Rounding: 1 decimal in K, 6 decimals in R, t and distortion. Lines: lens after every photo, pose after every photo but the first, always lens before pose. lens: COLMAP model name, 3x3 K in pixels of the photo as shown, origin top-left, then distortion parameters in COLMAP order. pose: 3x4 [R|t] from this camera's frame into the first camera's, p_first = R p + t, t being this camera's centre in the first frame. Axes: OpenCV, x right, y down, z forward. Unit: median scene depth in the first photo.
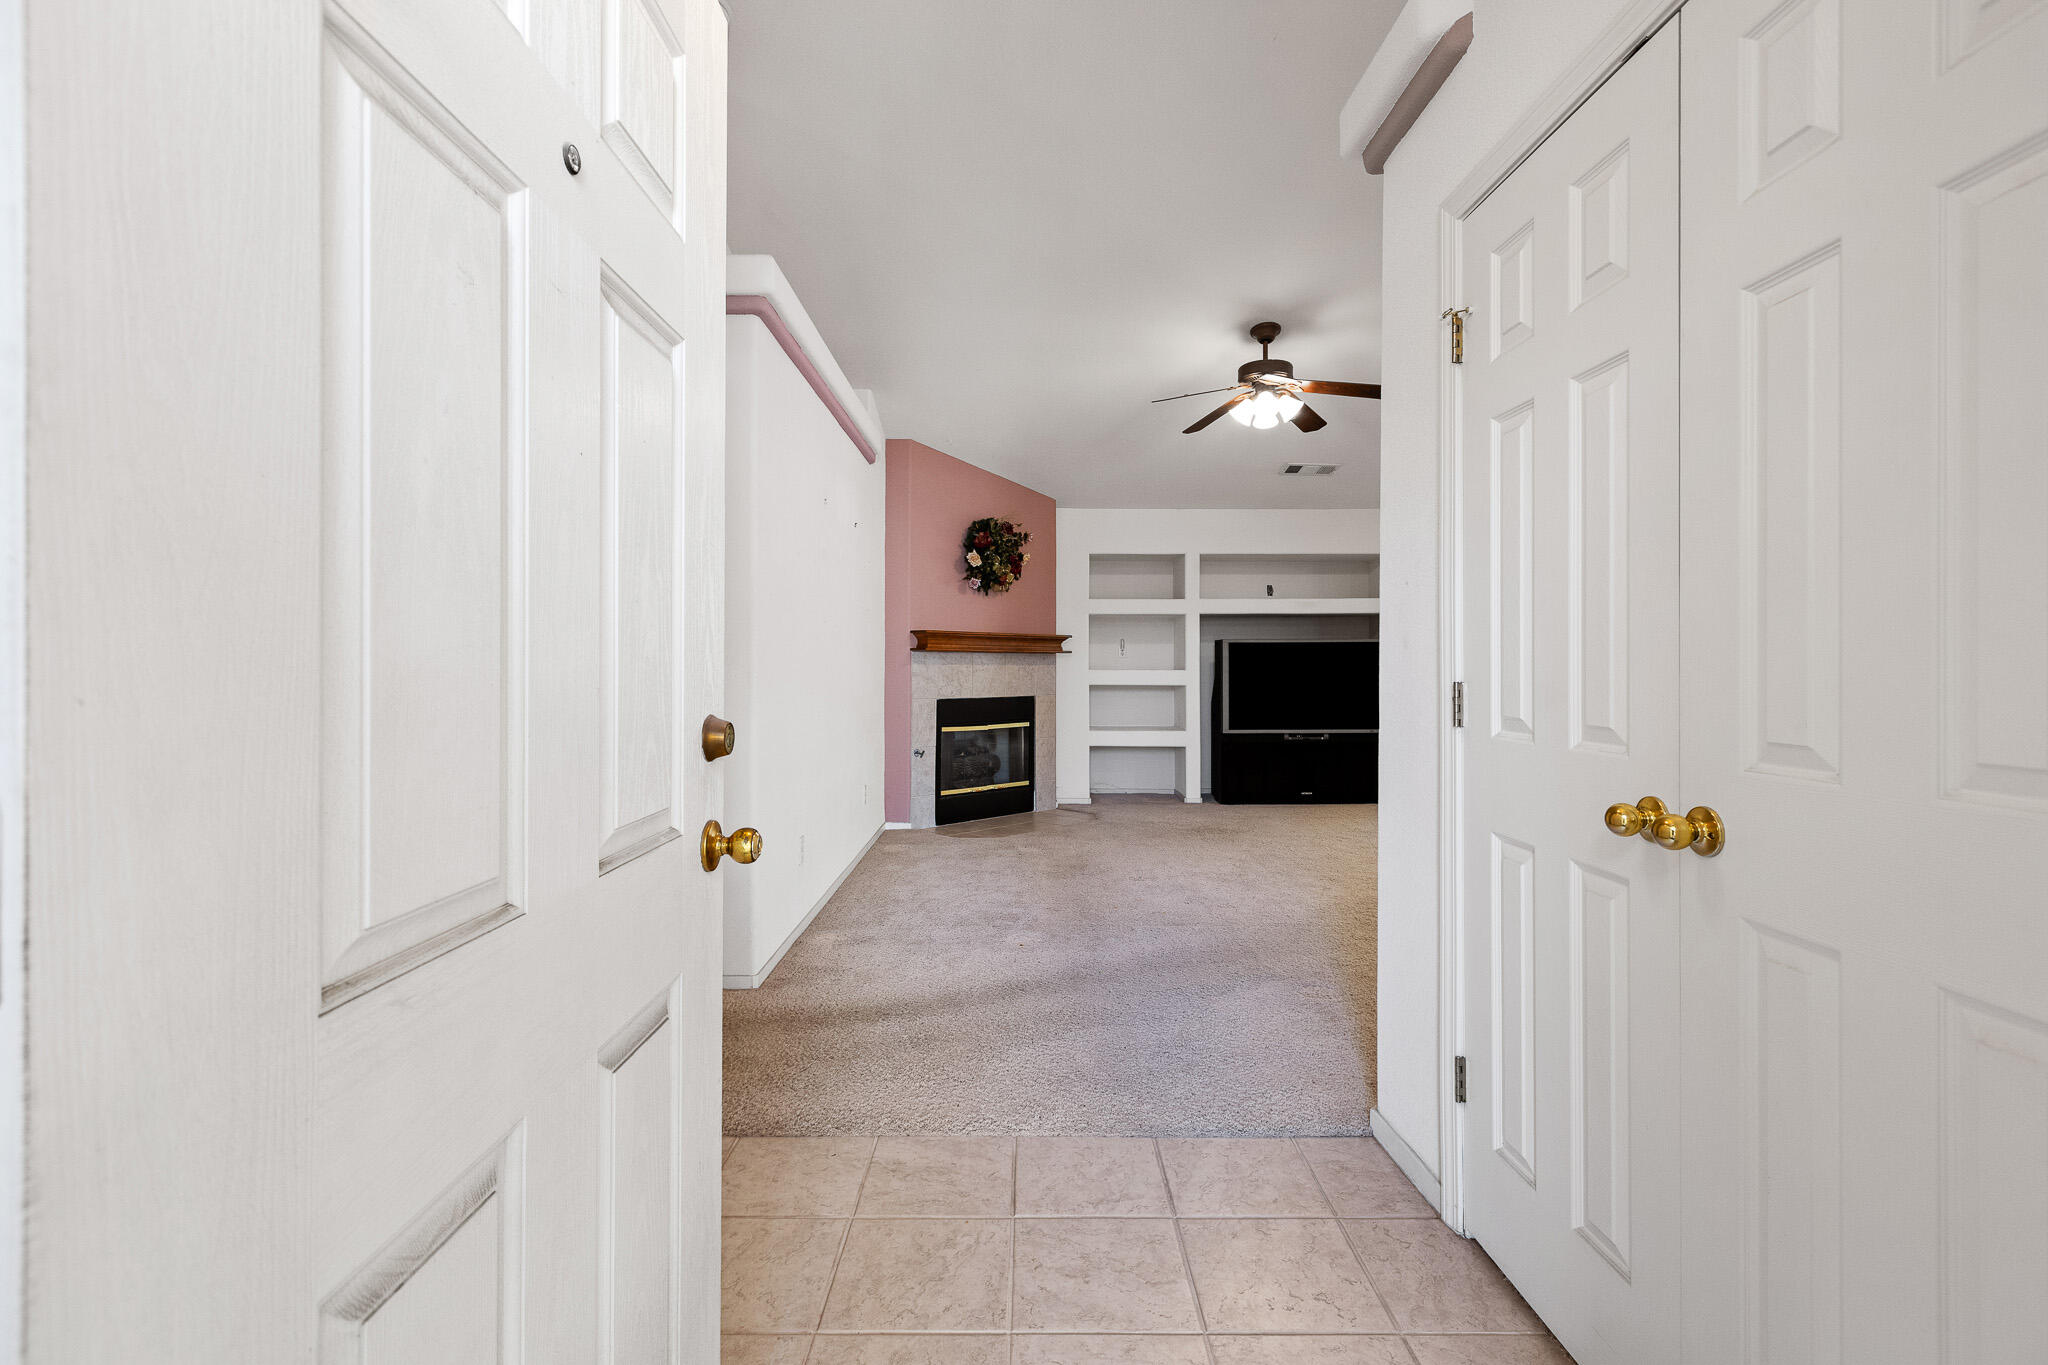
lens RADIAL K [[943.5, 0, 1029.5], [0, 943.5, 662.6], [0, 0, 1]] dist [0.010621, -0.000882]
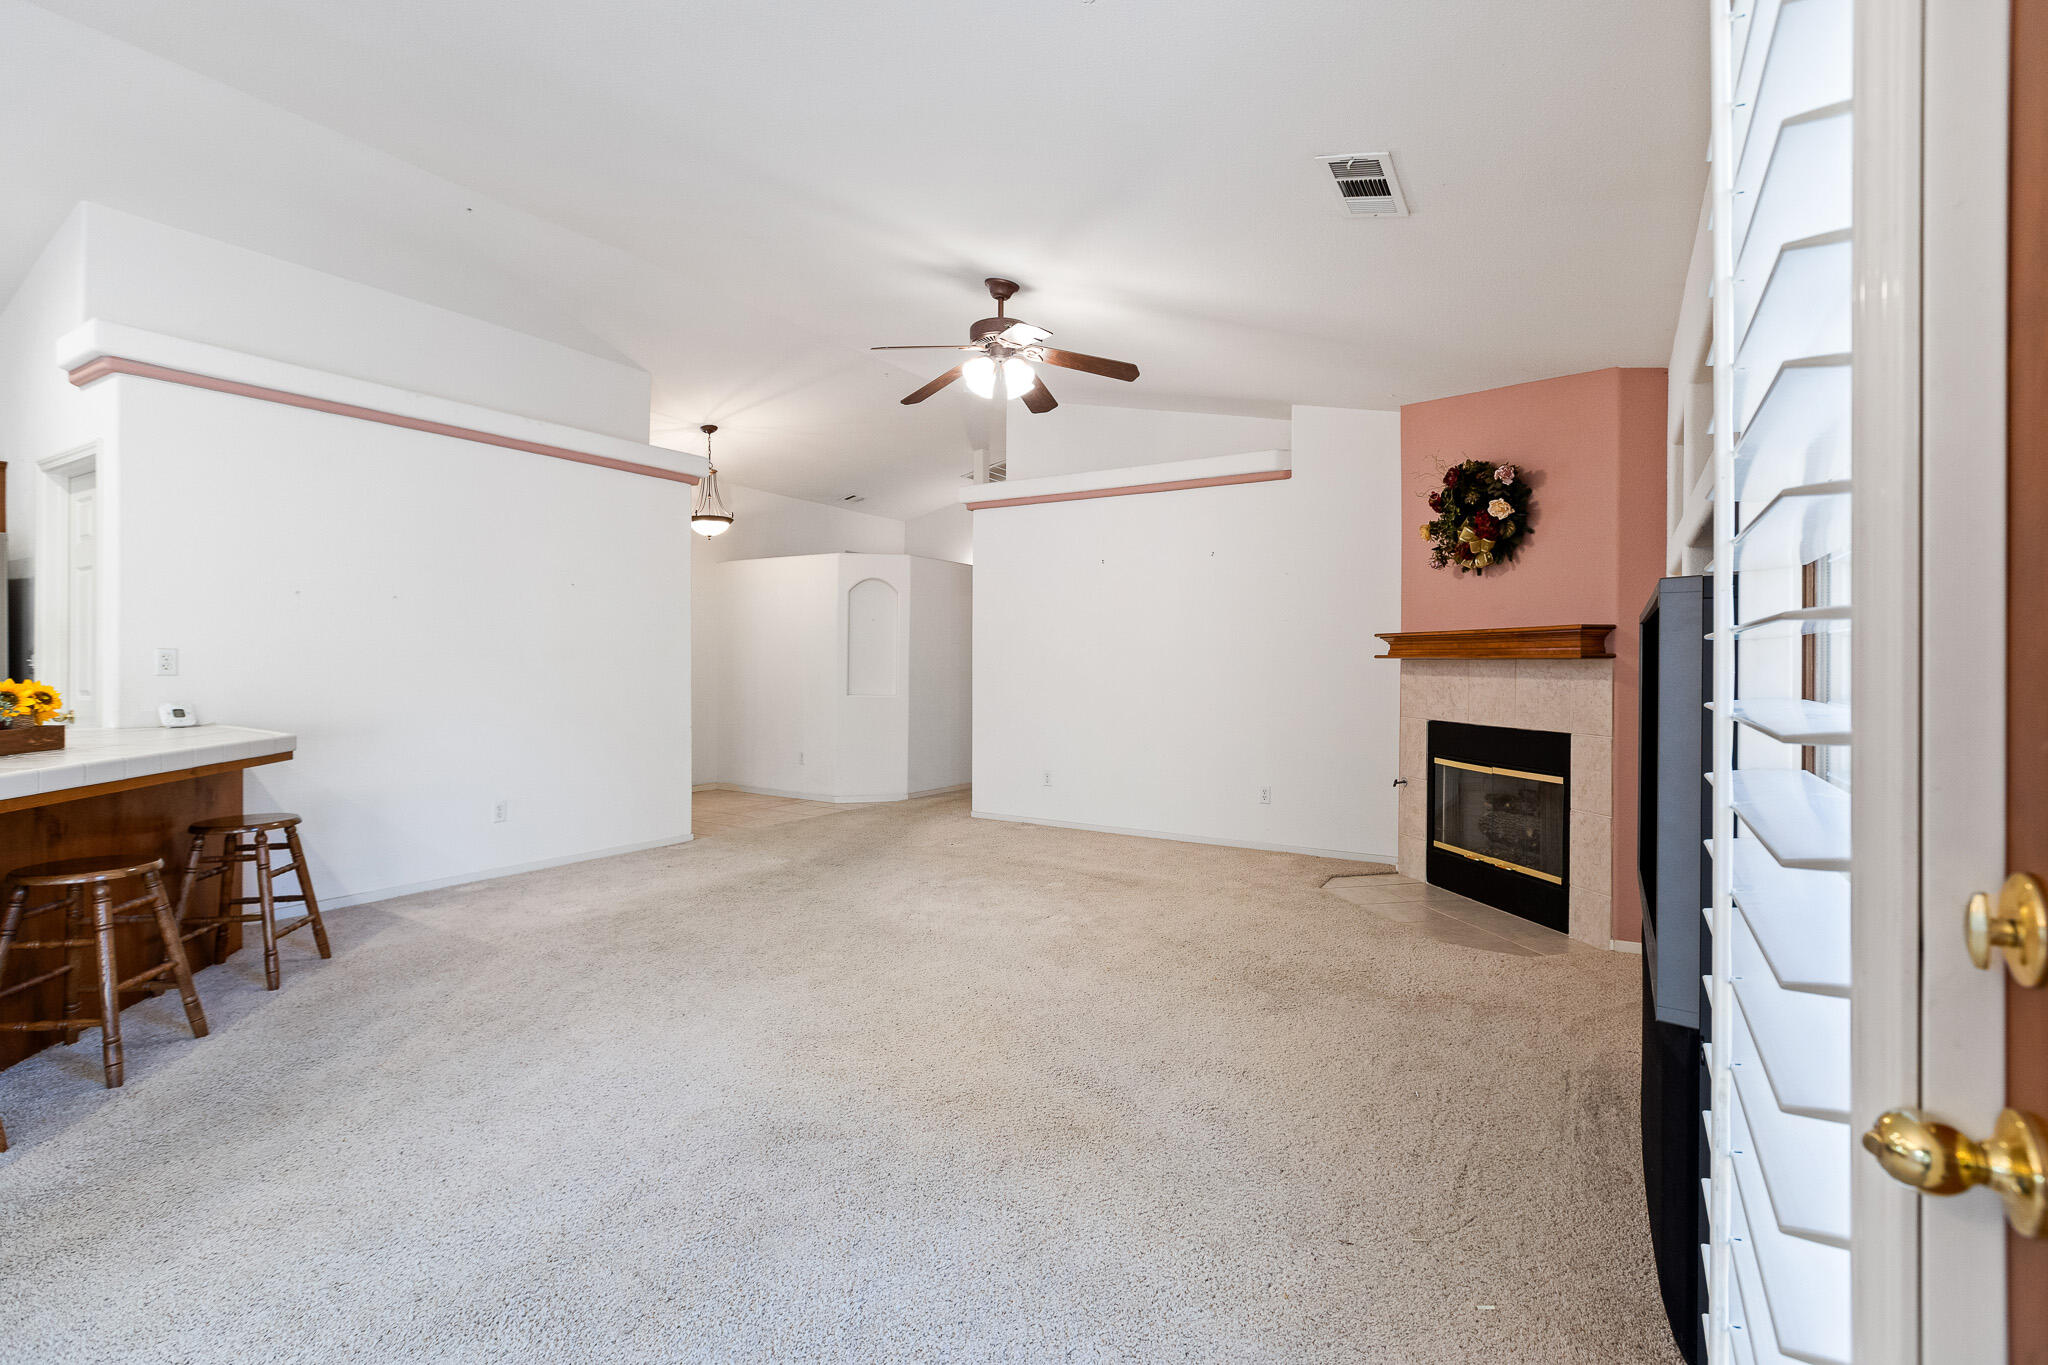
lens RADIAL K [[943.5, 0, 1025.2], [0, 943.5, 654.8], [0, 0, 1]] dist [0.010621, -0.000882]
pose [[-0.551158, -0.013440, -0.834293, 0.680670], [-0.006835, 0.999909, -0.011593, -0.003405], [0.834373, -0.000687, -0.551200, 1.061991]]
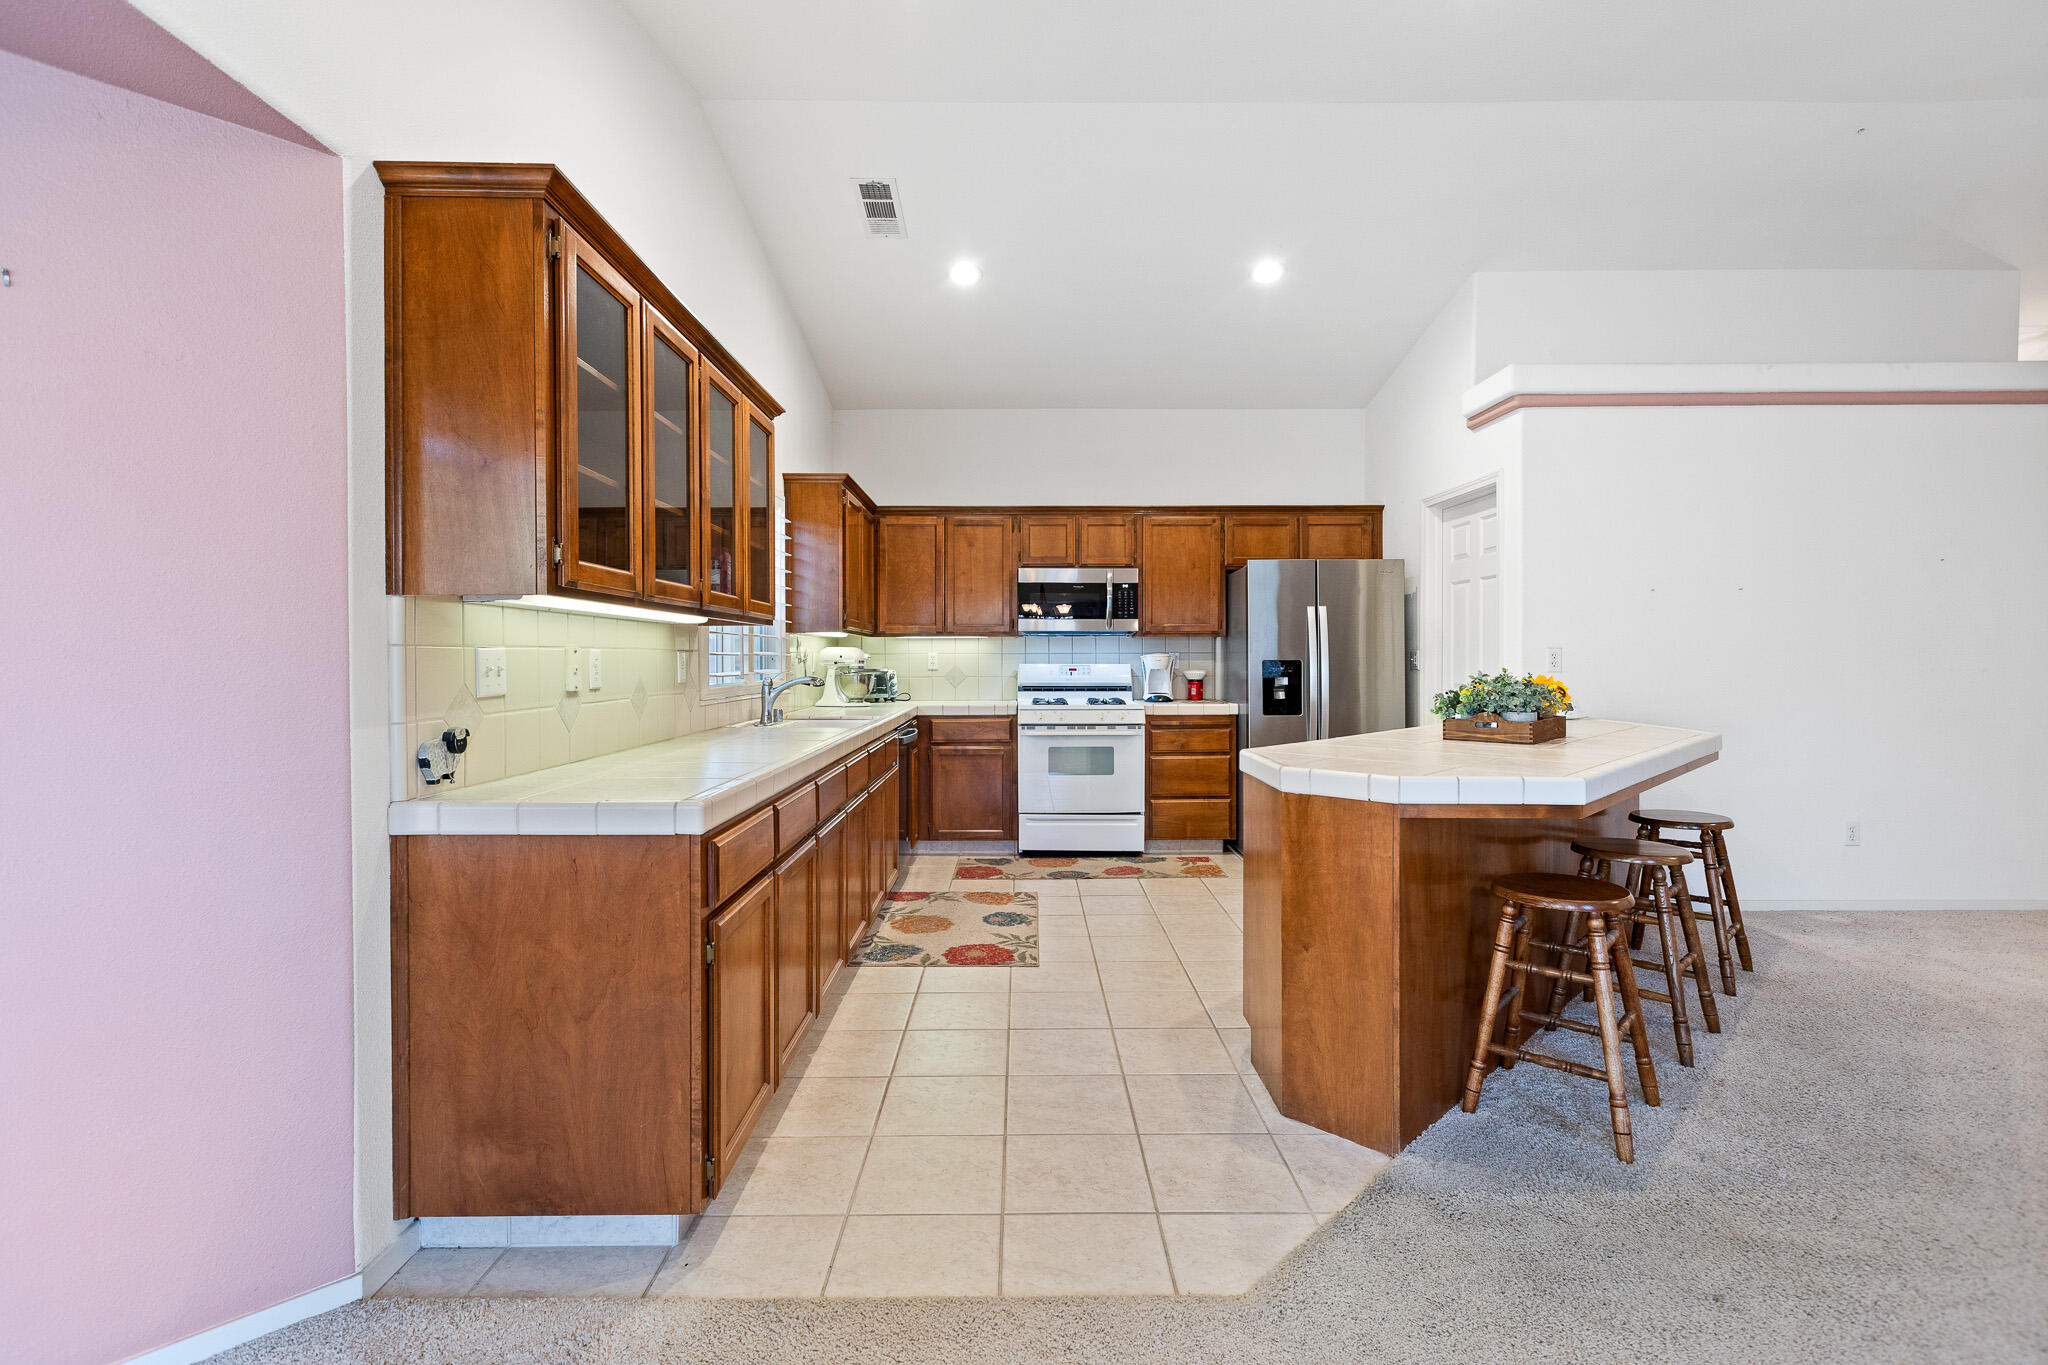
lens RADIAL K [[943.5, 0, 1030.3], [0, 943.5, 658.5], [0, 0, 1]] dist [0.010621, -0.000882]
pose [[-0.999987, 0.001685, 0.004871, 0.829808], [0.001682, 0.999998, -0.000762, -0.003792], [-0.004872, -0.000754, -0.999988, 0.951884]]
